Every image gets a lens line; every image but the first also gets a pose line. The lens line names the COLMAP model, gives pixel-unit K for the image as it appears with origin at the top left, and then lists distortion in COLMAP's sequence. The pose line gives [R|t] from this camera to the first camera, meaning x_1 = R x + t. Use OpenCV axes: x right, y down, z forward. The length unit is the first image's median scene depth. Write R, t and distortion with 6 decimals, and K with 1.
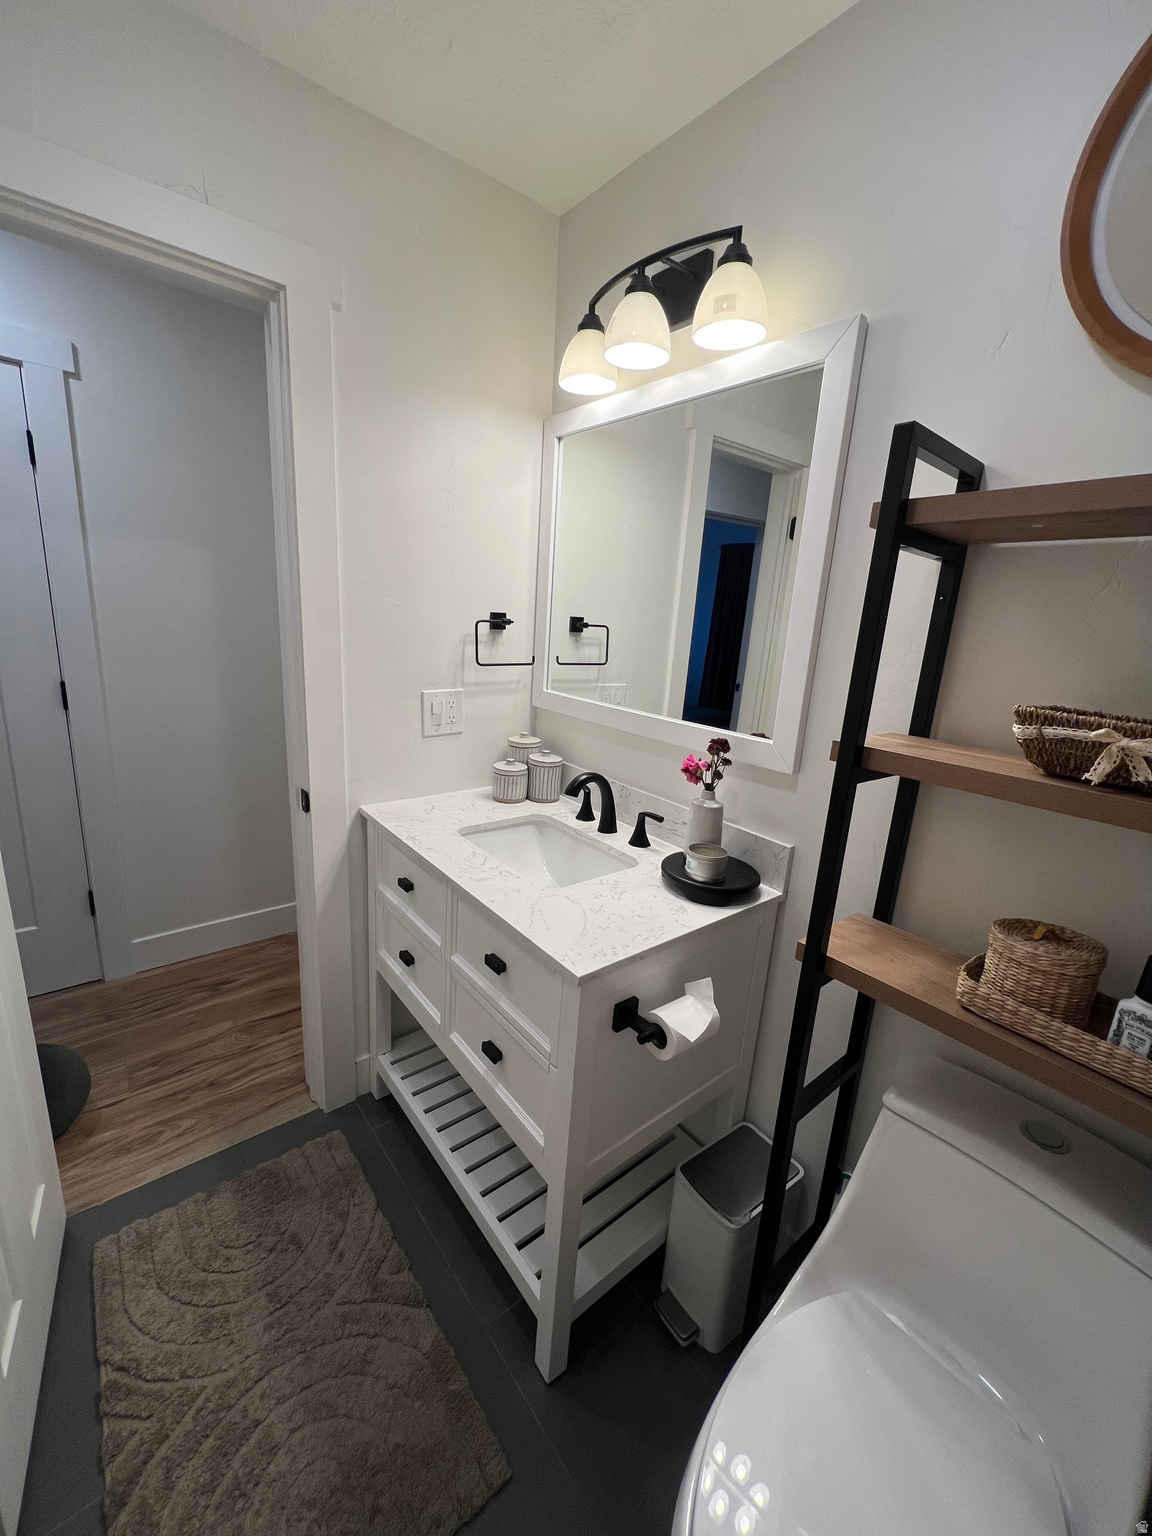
lens RADIAL K [[611.8, 0, 575.6], [0, 611.8, 758.4], [0, 0, 1]] dist [-0.001697, 0.000523]
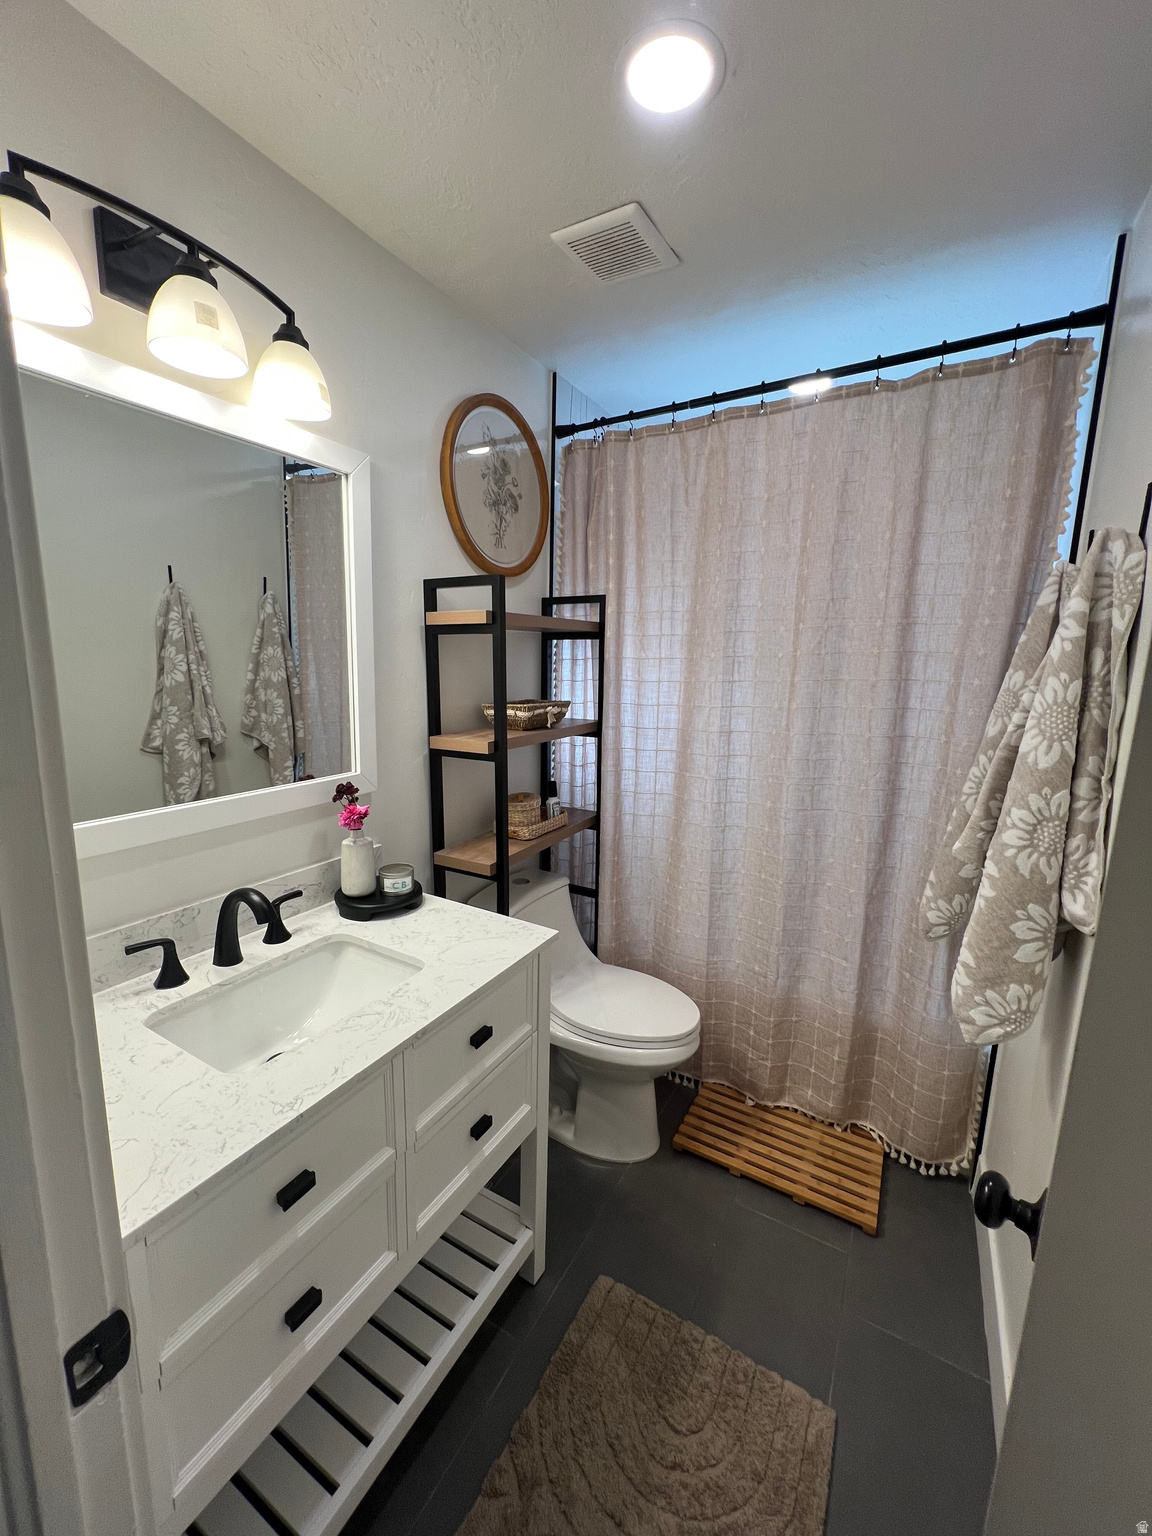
lens RADIAL K [[611.8, 0, 571.5], [0, 611.8, 763.3], [0, 0, 1]] dist [-0.001697, 0.000523]
pose [[-0.343942, -0.233611, 0.909467, -0.778952], [0.176026, 0.935346, 0.306828, -0.289146], [-0.922344, 0.265620, -0.280583, 0.804408]]
